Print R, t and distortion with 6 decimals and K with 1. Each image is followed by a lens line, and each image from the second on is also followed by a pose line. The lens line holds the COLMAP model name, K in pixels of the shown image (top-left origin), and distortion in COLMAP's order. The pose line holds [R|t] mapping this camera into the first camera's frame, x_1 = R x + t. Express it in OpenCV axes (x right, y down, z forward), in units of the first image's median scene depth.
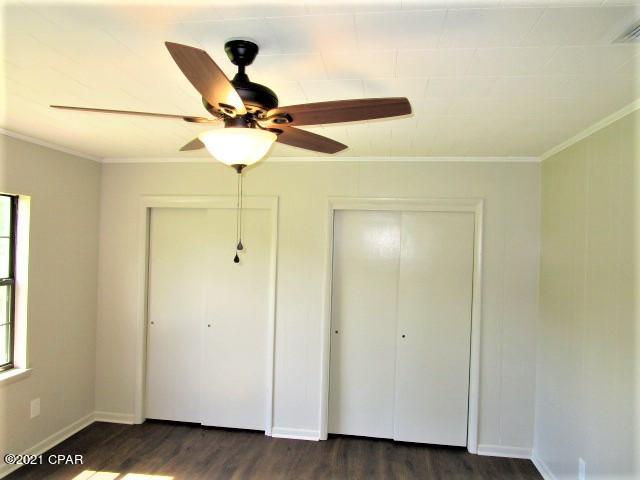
lens RADIAL K [[469.0, 0, 320.0], [0, 469.0, 240.0], [0, 0, 1]] dist [-0.002109, 0.001547]
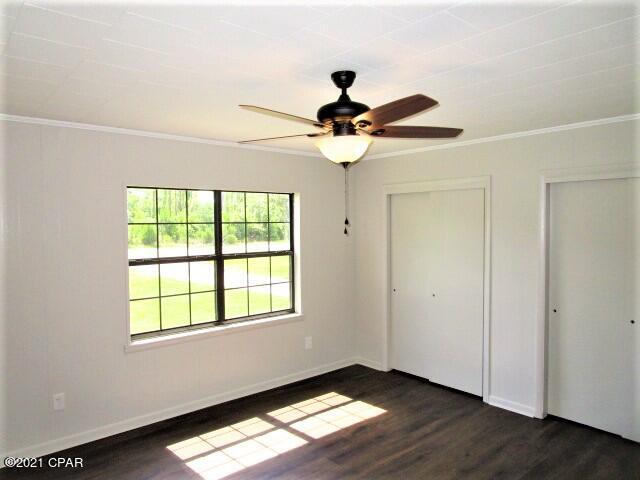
lens RADIAL K [[469.0, 0, 320.0], [0, 469.0, 240.0], [0, 0, 1]] dist [-0.002109, 0.001547]
pose [[0.763246, -0.004471, -0.646092, 0.313430], [0.029982, 0.999144, 0.028503, 0.009362], [0.645412, -0.041126, 0.762727, -0.039456]]
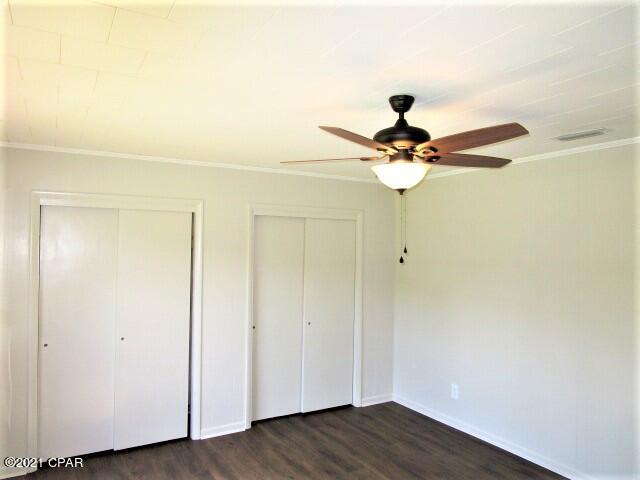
lens RADIAL K [[460.6, 0, 319.7], [0, 460.6, 244.7], [0, 0, 1]] dist [0.000978, 0.000343]
pose [[0.778541, -0.011108, 0.627496, -0.559449], [0.002031, 0.999883, 0.015181, -0.012917], [-0.627591, -0.010545, 0.778472, 0.081482]]
